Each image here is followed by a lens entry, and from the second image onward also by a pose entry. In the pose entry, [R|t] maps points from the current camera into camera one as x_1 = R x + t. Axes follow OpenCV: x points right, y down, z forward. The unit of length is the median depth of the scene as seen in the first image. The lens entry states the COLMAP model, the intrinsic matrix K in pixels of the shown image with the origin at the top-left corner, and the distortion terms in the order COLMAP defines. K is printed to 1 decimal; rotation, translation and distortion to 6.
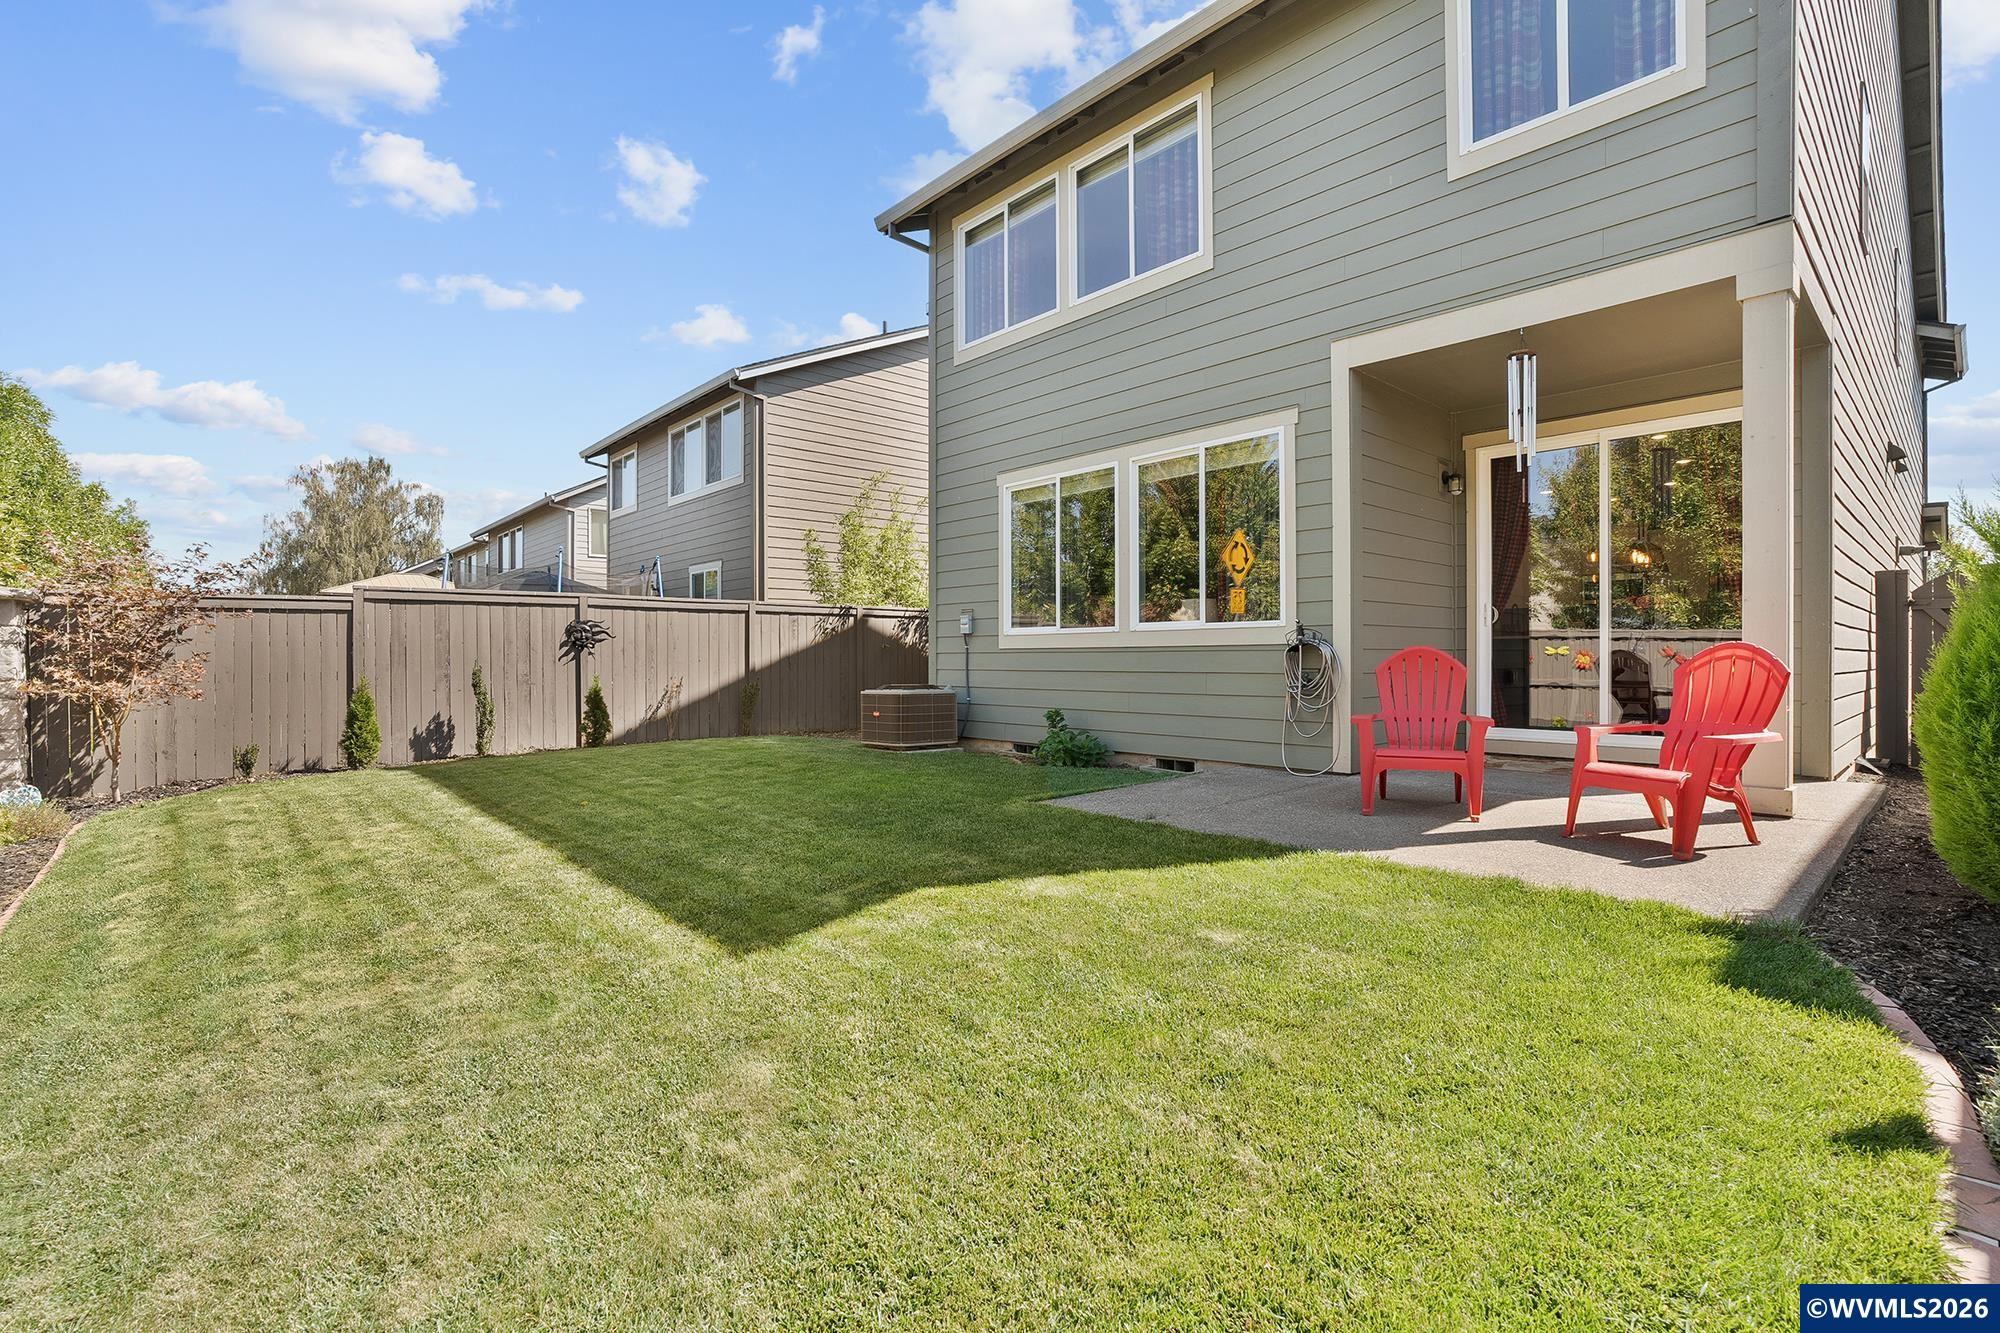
lens RADIAL K [[903.4, 0, 1007.4], [0, 903.4, 658.7], [0, 0, 1]] dist [-0.033618, 0.013125]
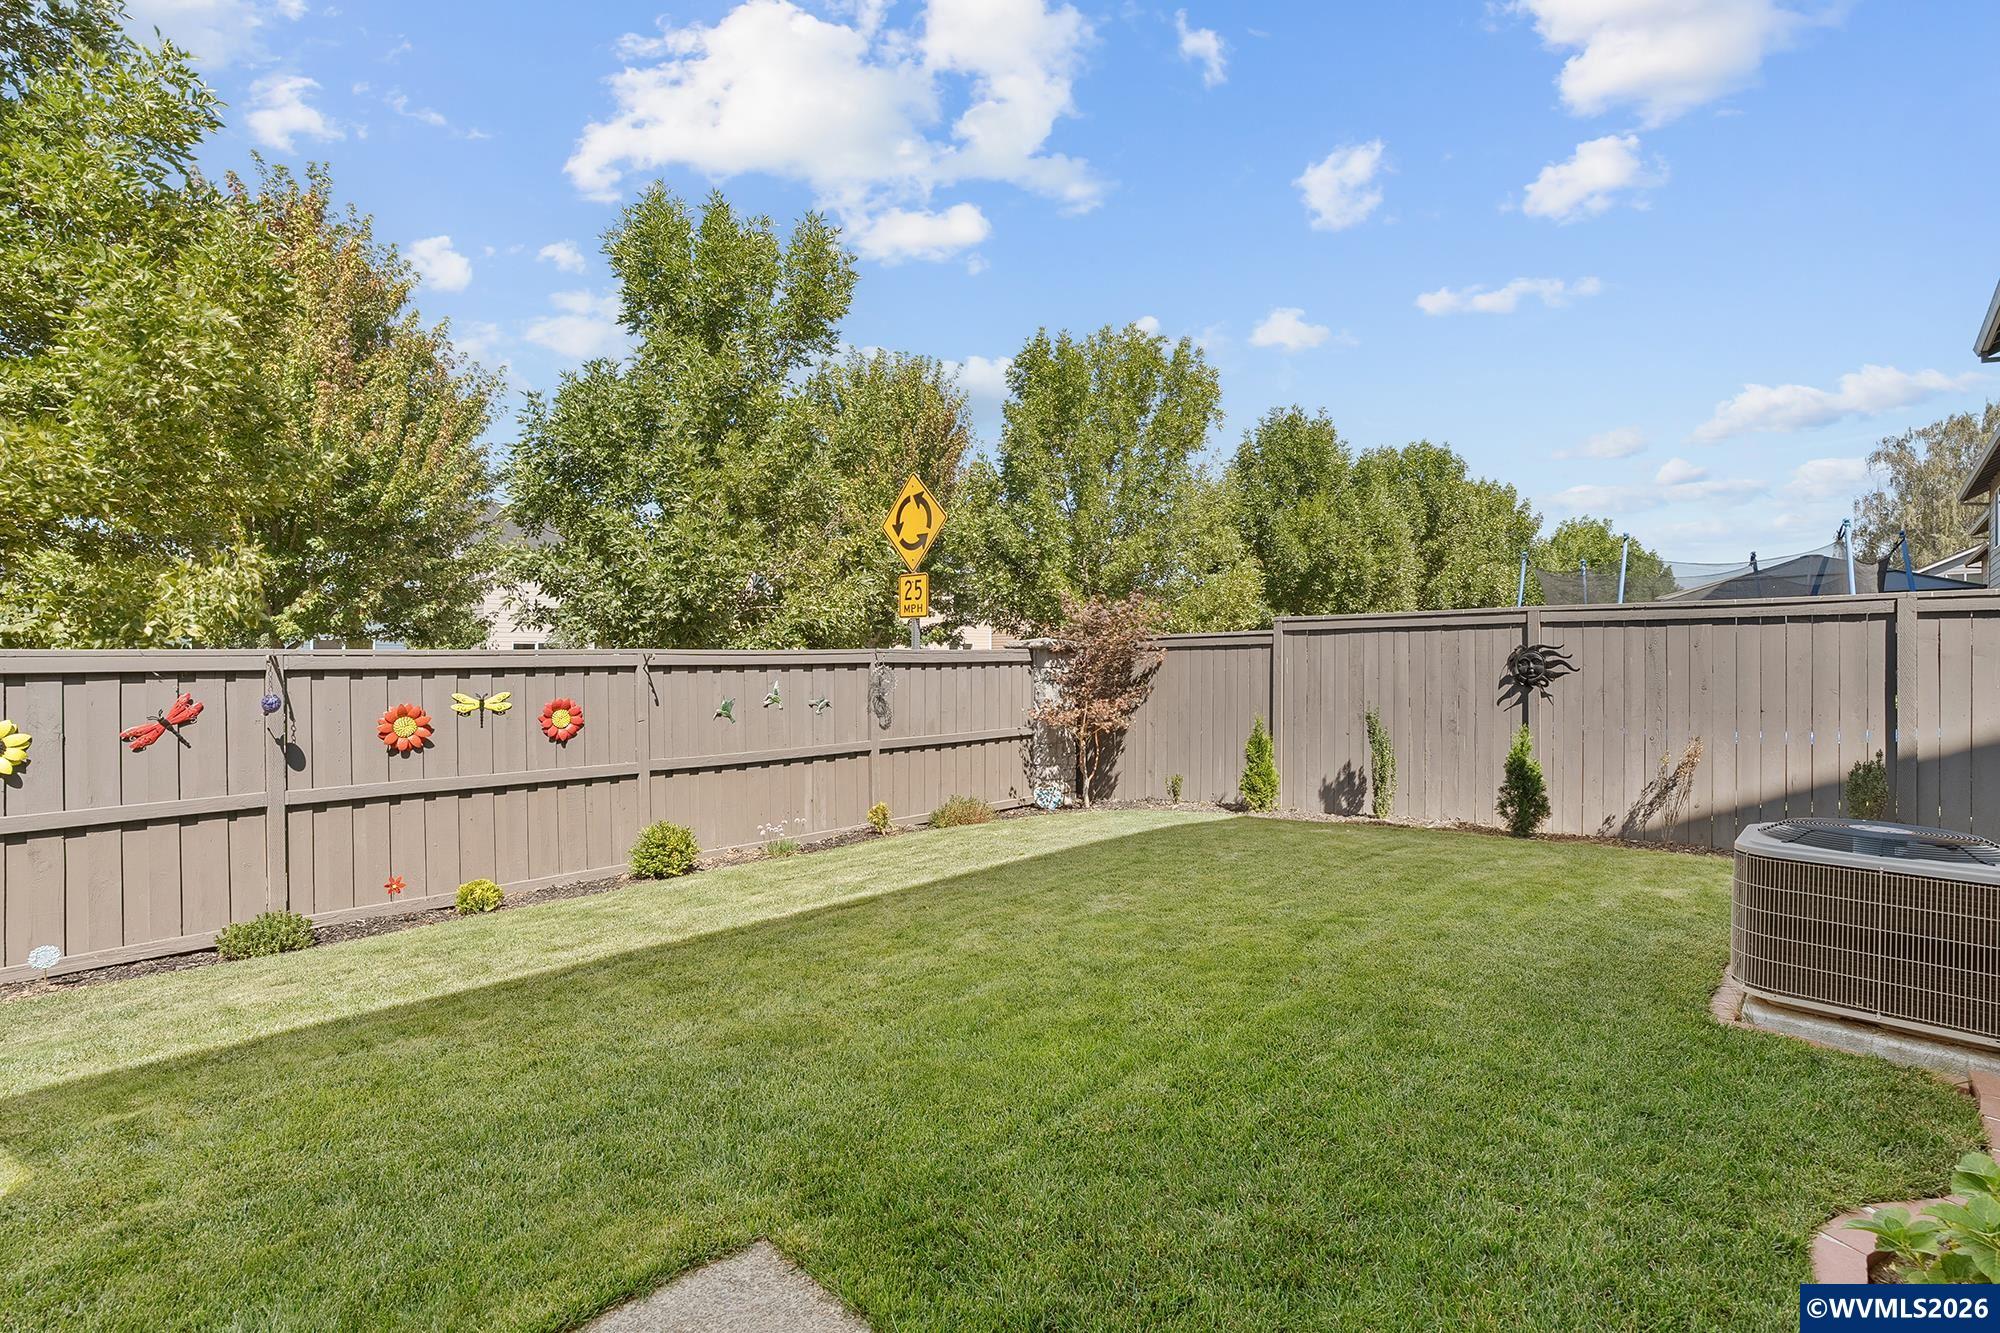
lens RADIAL K [[903.4, 0, 987.2], [0, 903.4, 661.5], [0, 0, 1]] dist [-0.033618, 0.013125]
pose [[0.067083, 0.003163, -0.997742, 0.179803], [0.002686, 0.999991, 0.003351, -0.035380], [0.997744, -0.002905, 0.067074, 0.562604]]
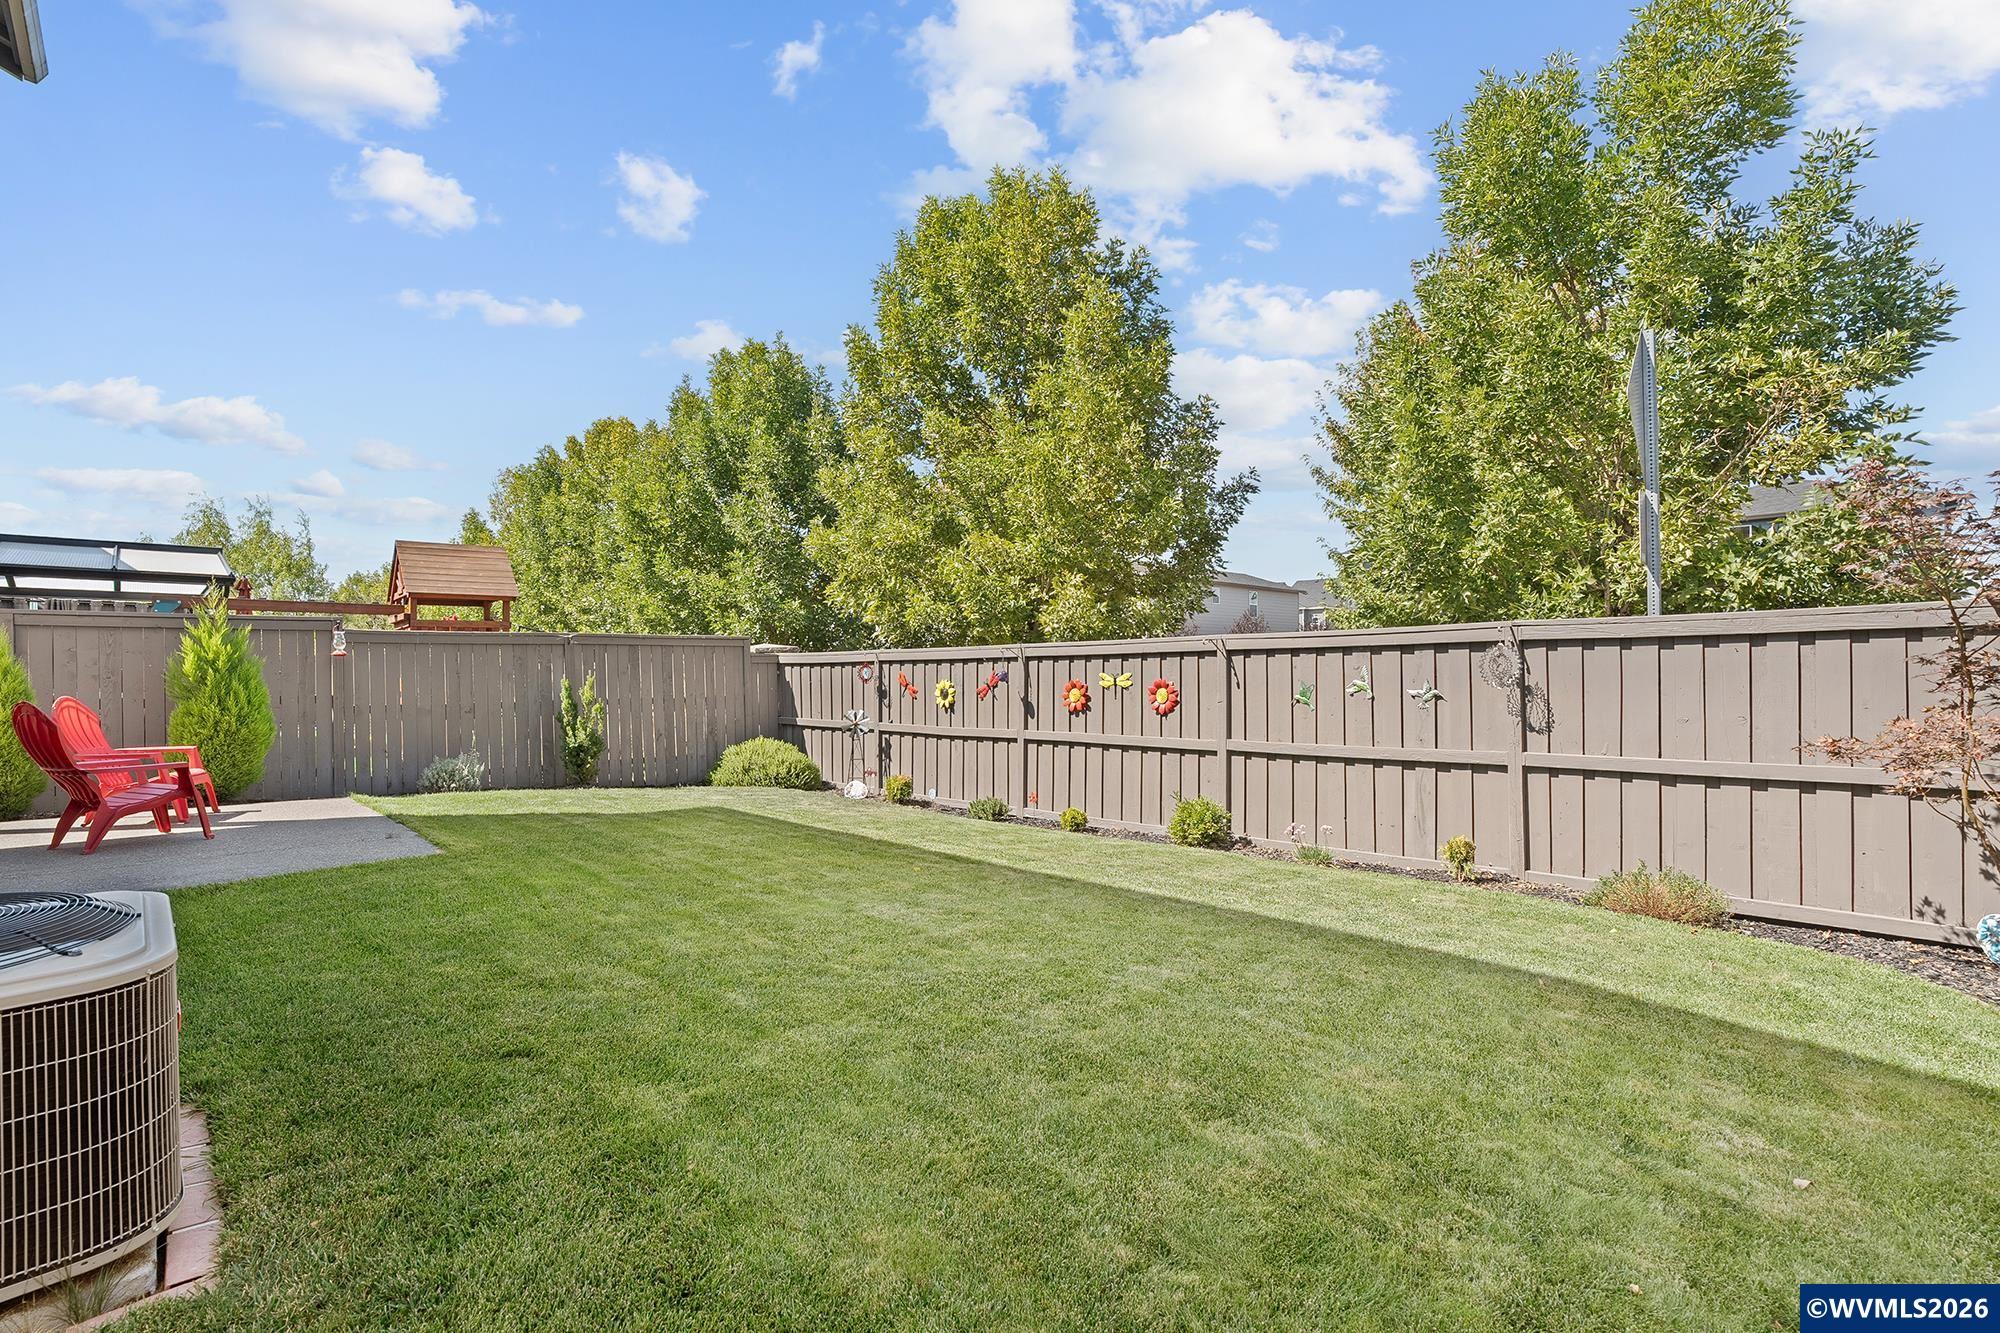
lens RADIAL K [[903.4, 0, 1000.6], [0, 903.4, 655.6], [0, 0, 1]] dist [-0.033618, 0.013125]
pose [[-0.995072, 0.031540, -0.094006, -0.240753], [0.031312, 0.999502, 0.003899, -0.034898], [0.094082, 0.000937, -0.995564, 1.020264]]
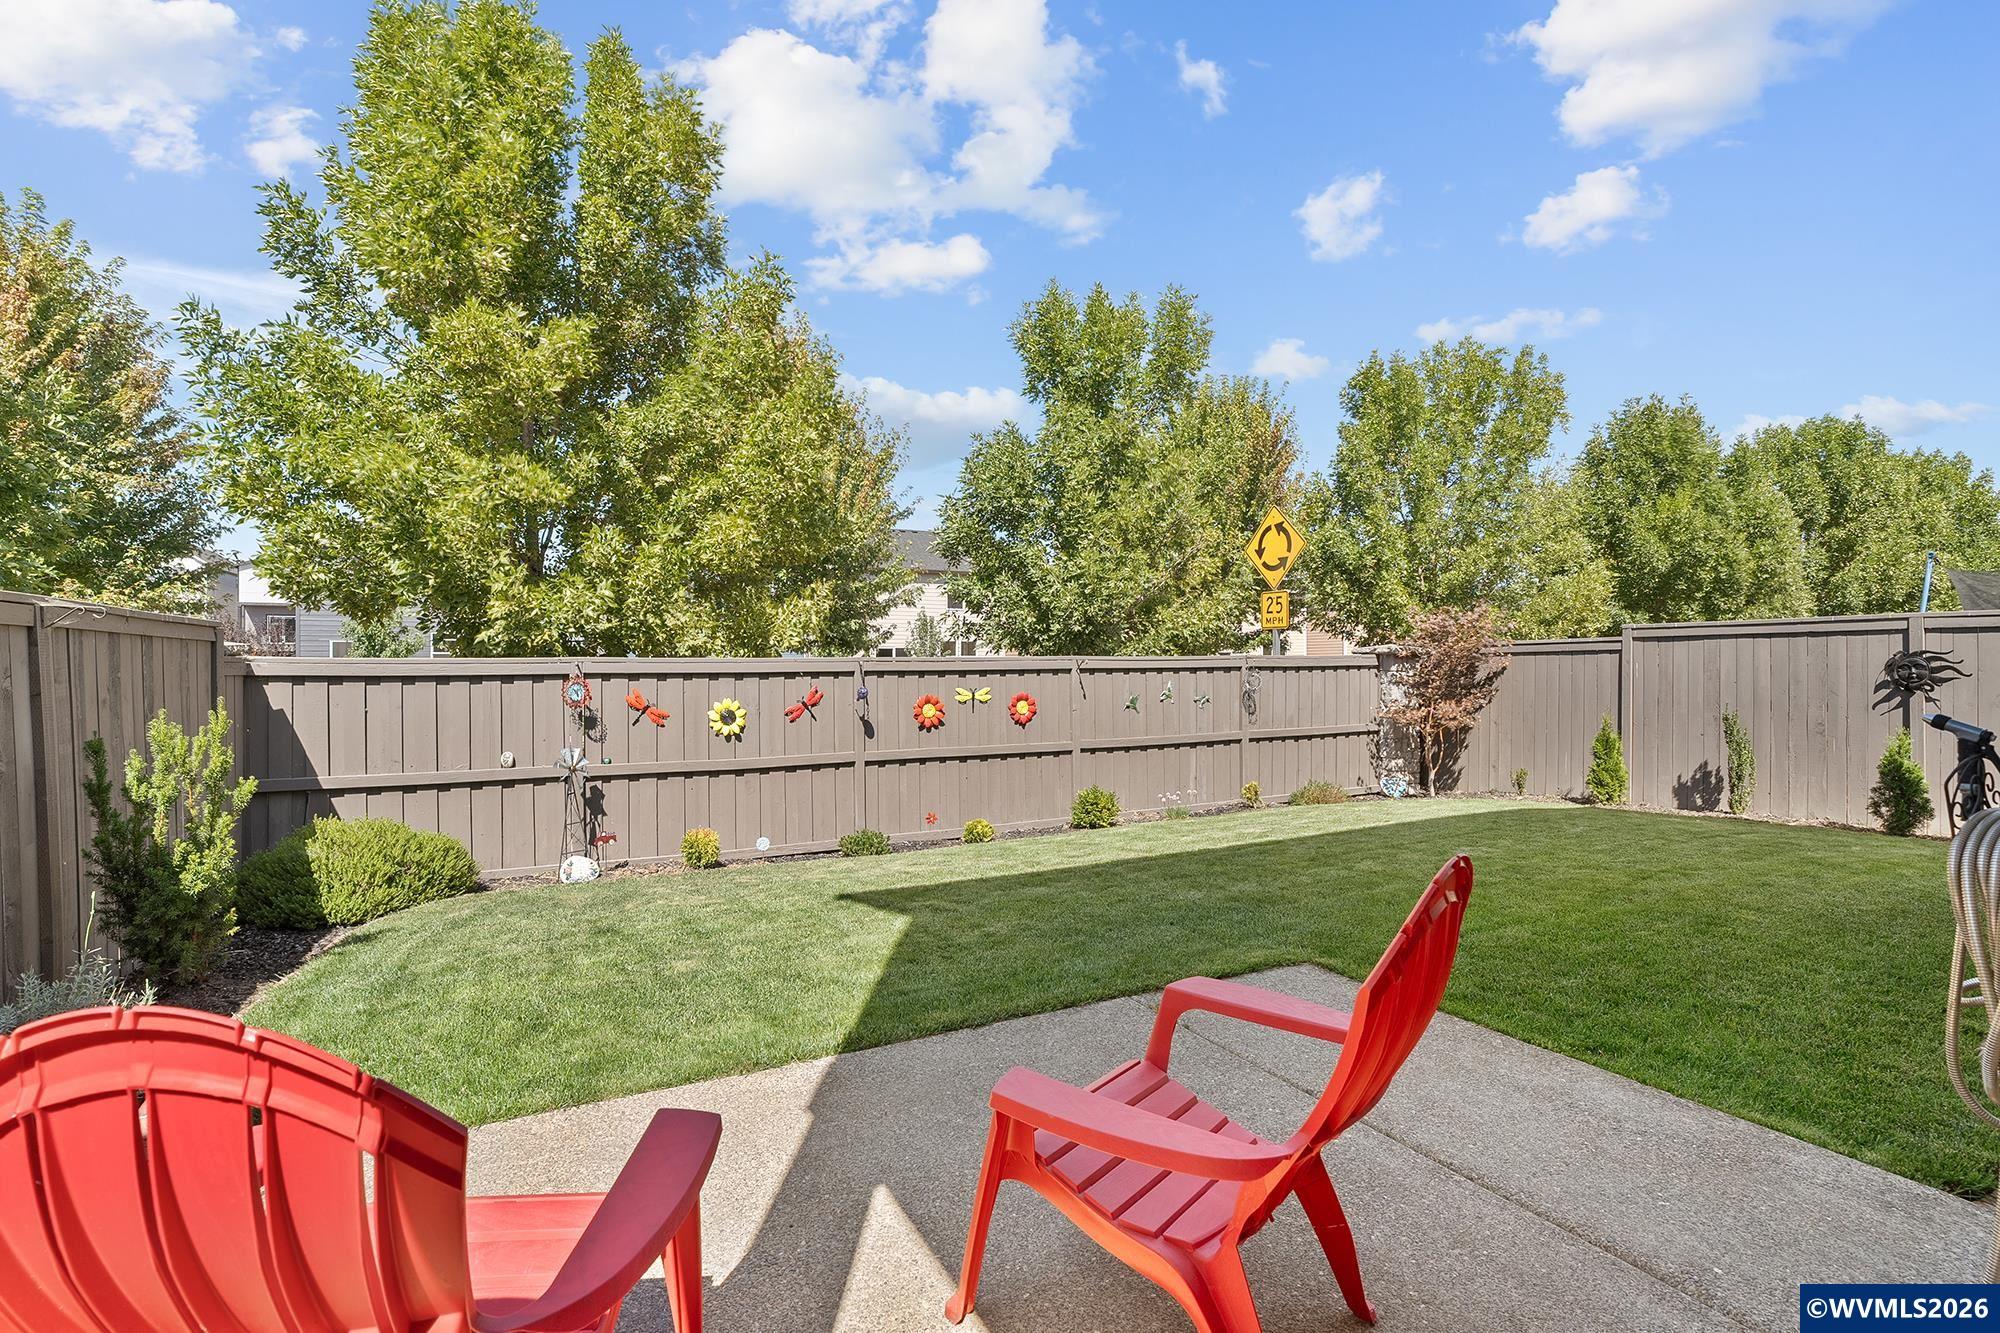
lens RADIAL K [[903.4, 0, 1005.2], [0, 903.4, 659.5], [0, 0, 1]] dist [-0.033618, 0.013125]
pose [[-0.238152, -0.001772, -0.971226, 0.366464], [0.002495, 0.999994, -0.002436, -0.037671], [0.971225, -0.003003, -0.238146, 0.500290]]
